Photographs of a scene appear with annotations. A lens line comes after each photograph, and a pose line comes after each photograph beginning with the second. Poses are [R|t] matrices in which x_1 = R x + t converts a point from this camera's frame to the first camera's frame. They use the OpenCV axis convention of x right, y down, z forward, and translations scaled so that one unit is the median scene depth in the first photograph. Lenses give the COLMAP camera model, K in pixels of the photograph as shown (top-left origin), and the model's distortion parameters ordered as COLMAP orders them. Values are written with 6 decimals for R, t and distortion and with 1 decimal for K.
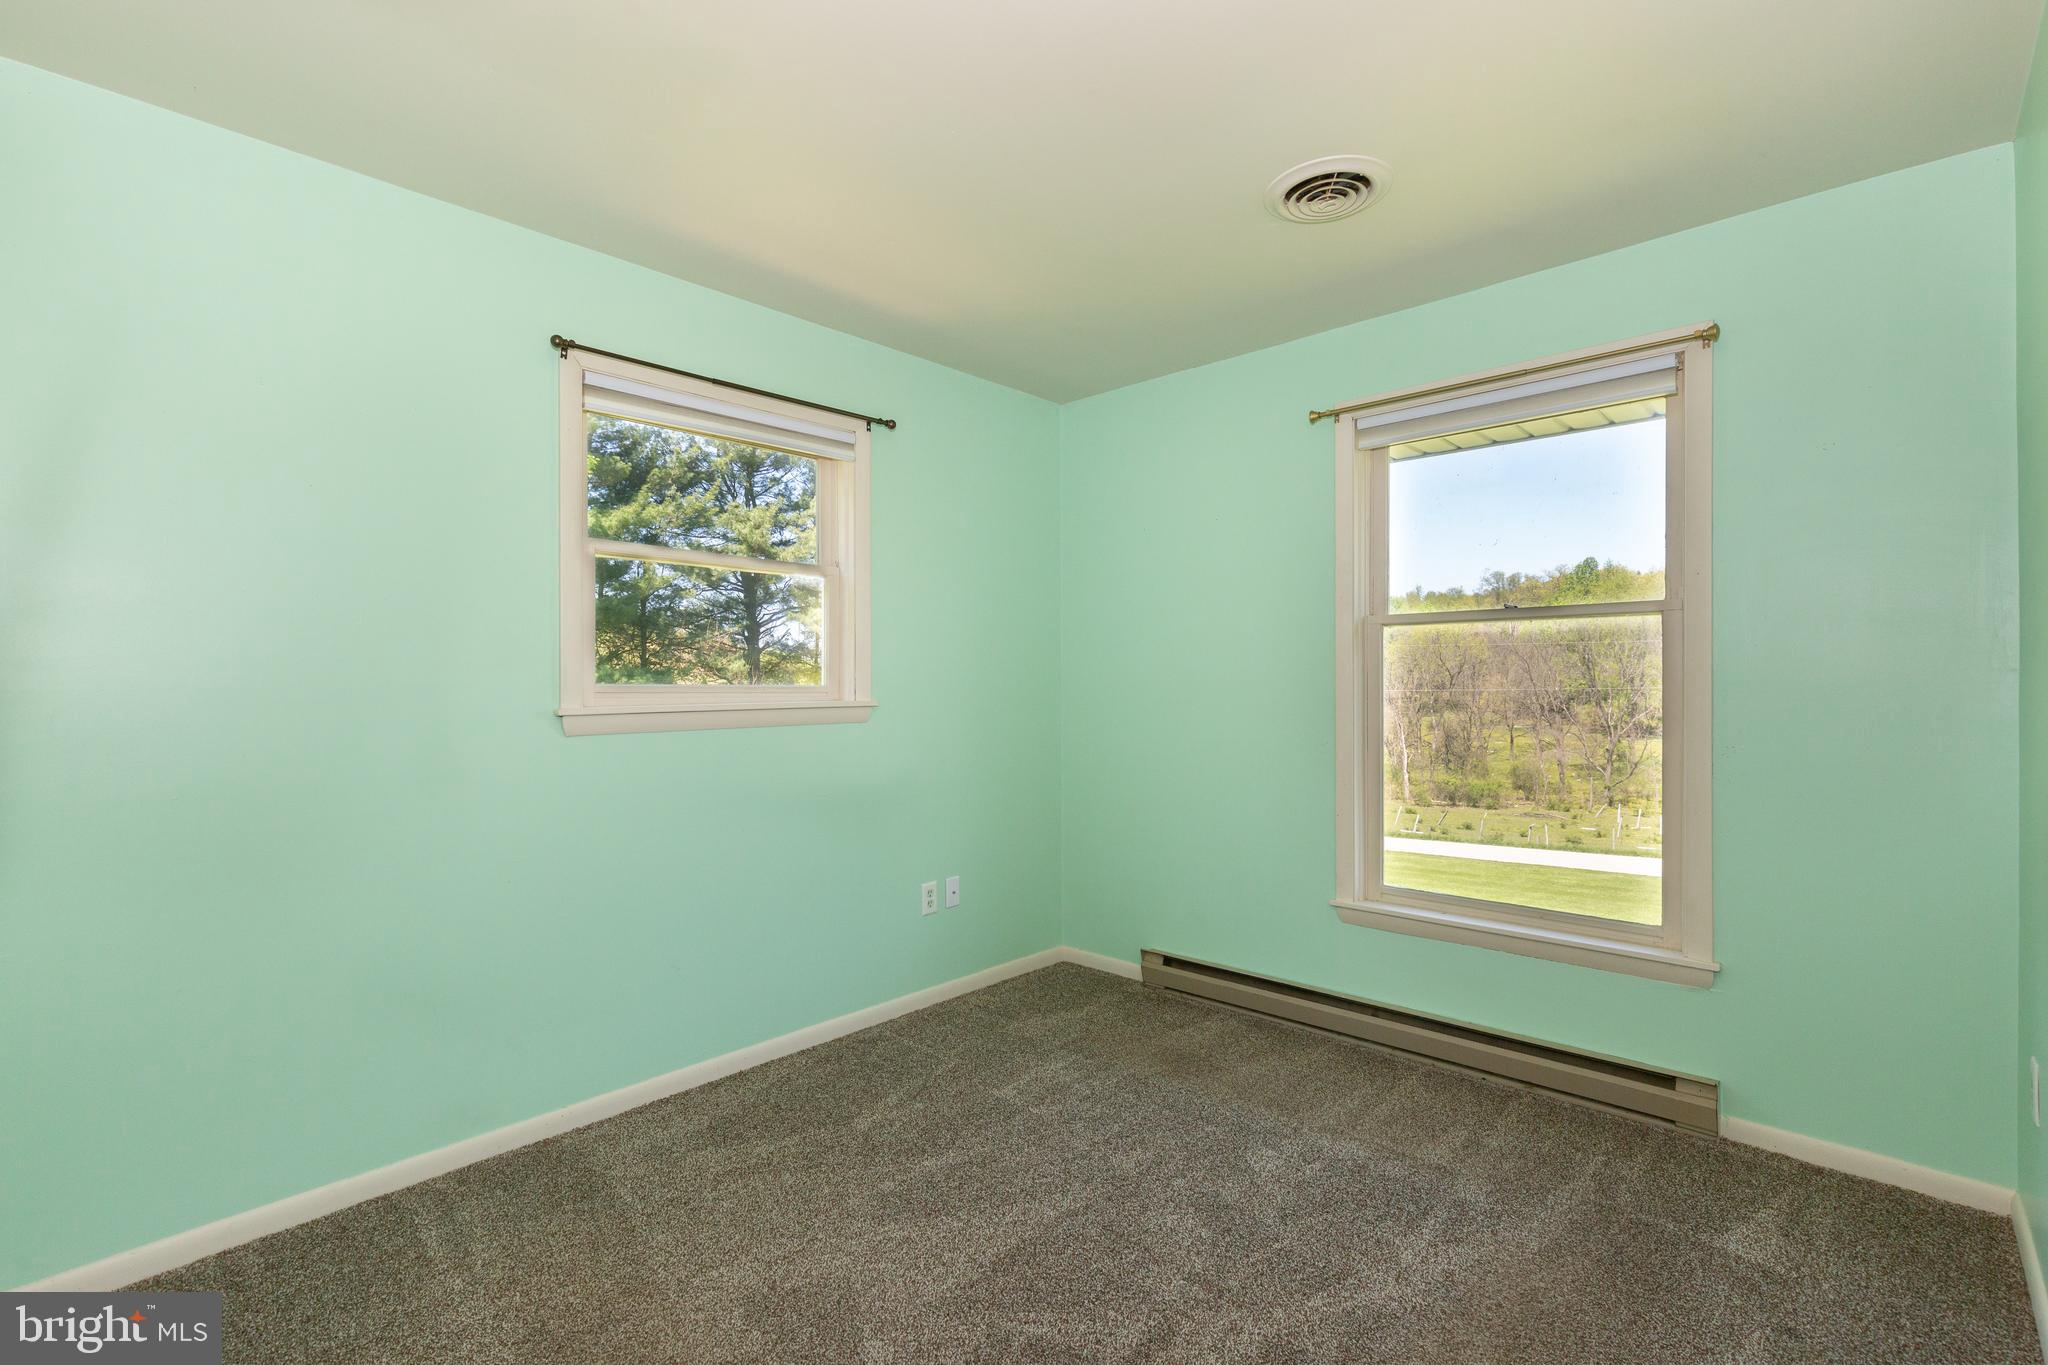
lens RADIAL K [[921.6, 0, 1021.5], [0, 921.6, 684.9], [0, 0, 1]] dist [0.007856, -0.002436]
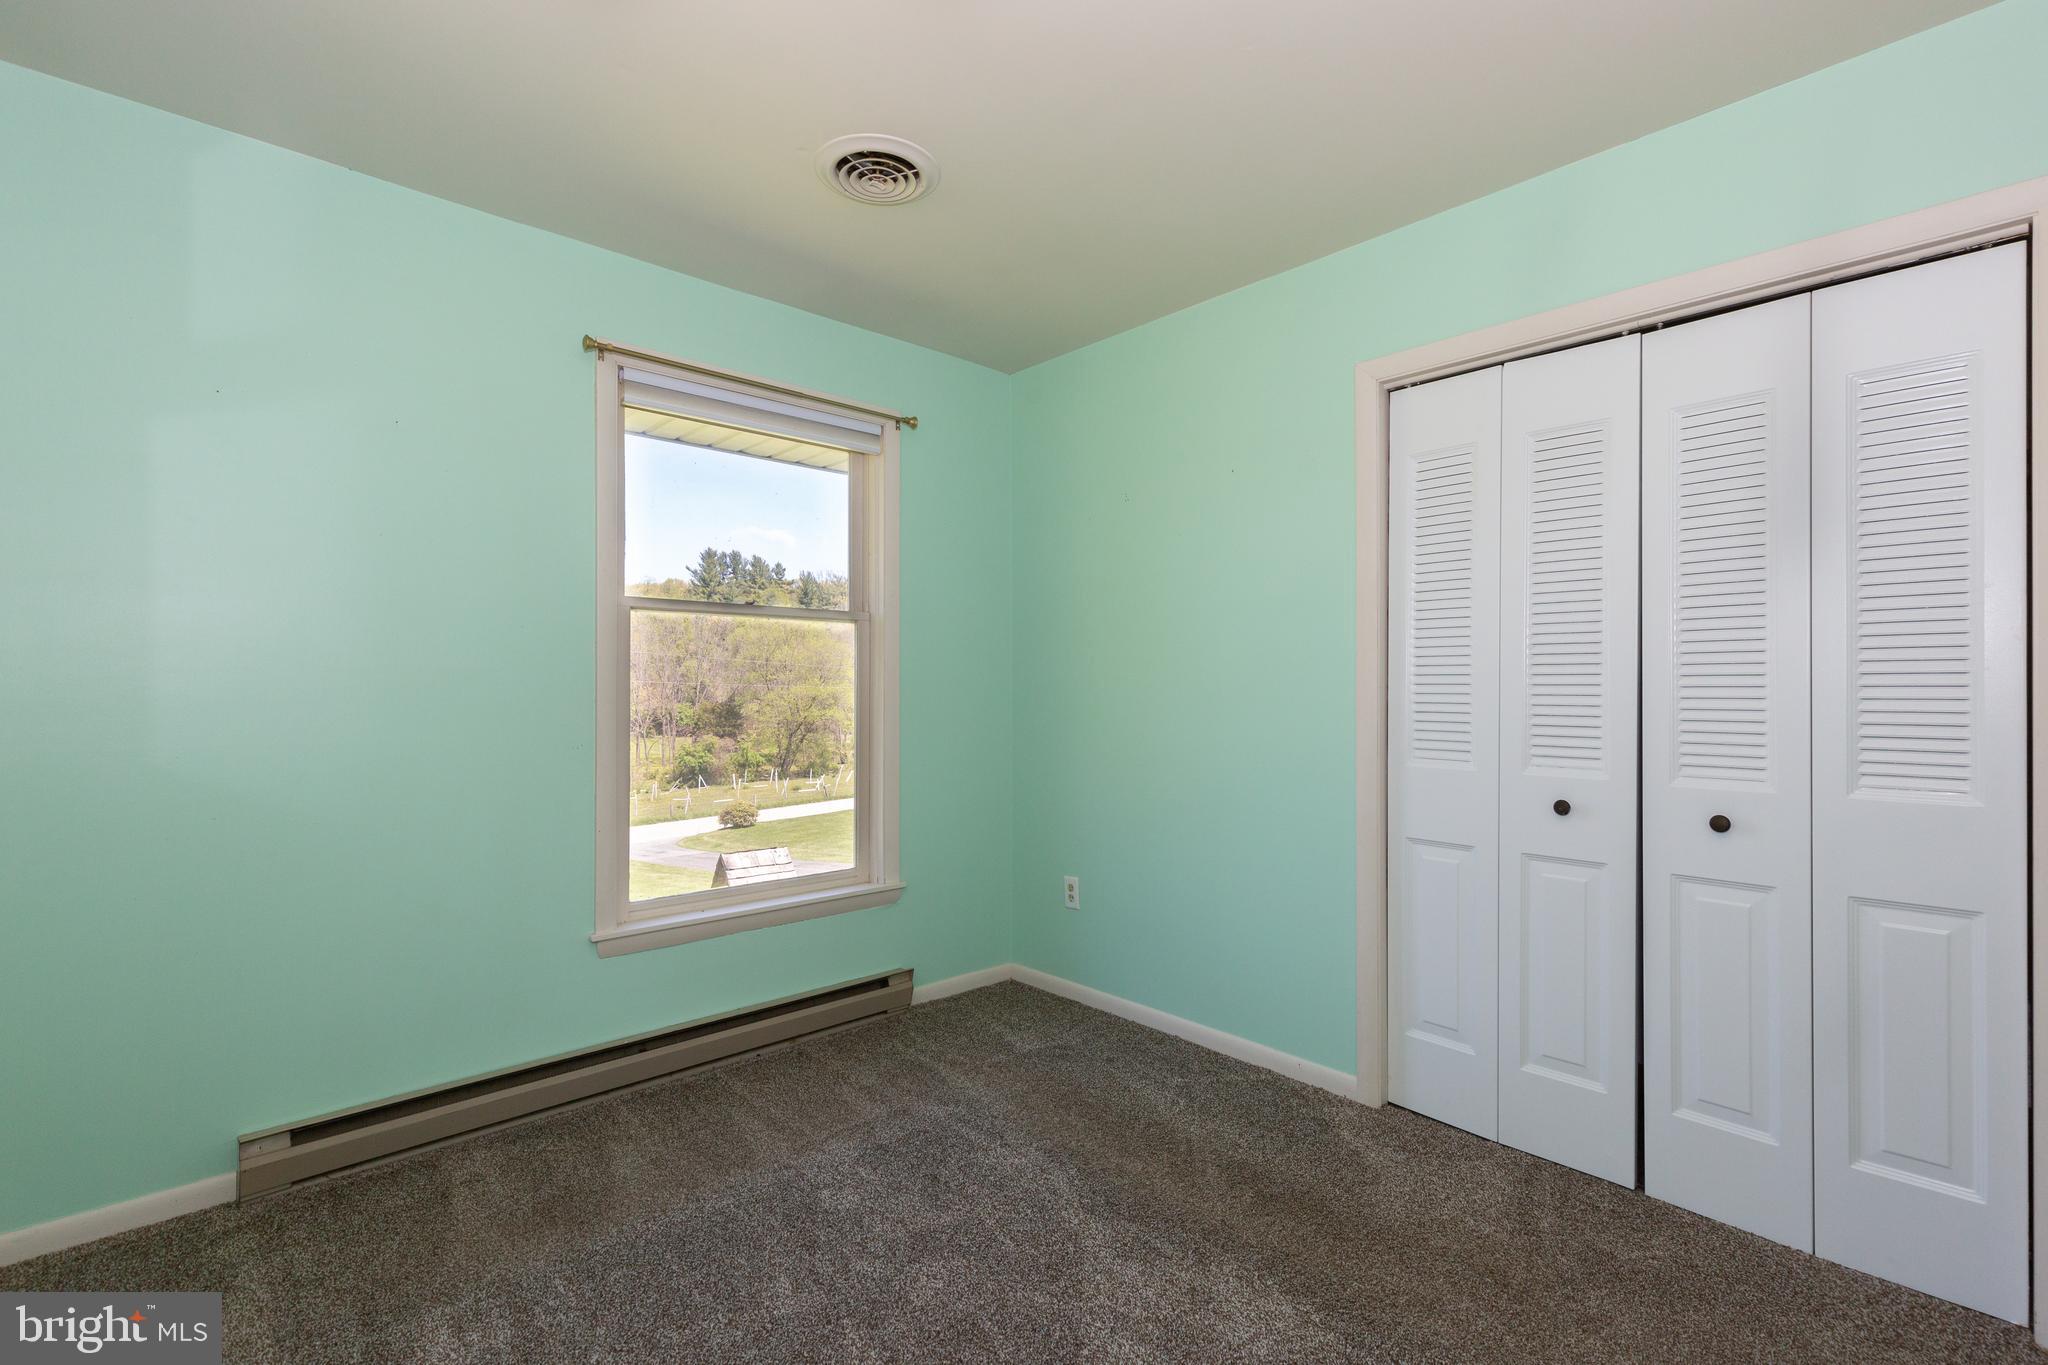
lens RADIAL K [[921.6, 0, 1019.7], [0, 921.6, 686.1], [0, 0, 1]] dist [0.007856, -0.002436]
pose [[0.079470, 0.008879, 0.996798, -0.503109], [0.004638, 0.999946, -0.009277, 0.022147], [-0.996826, 0.005361, 0.079424, 0.611000]]
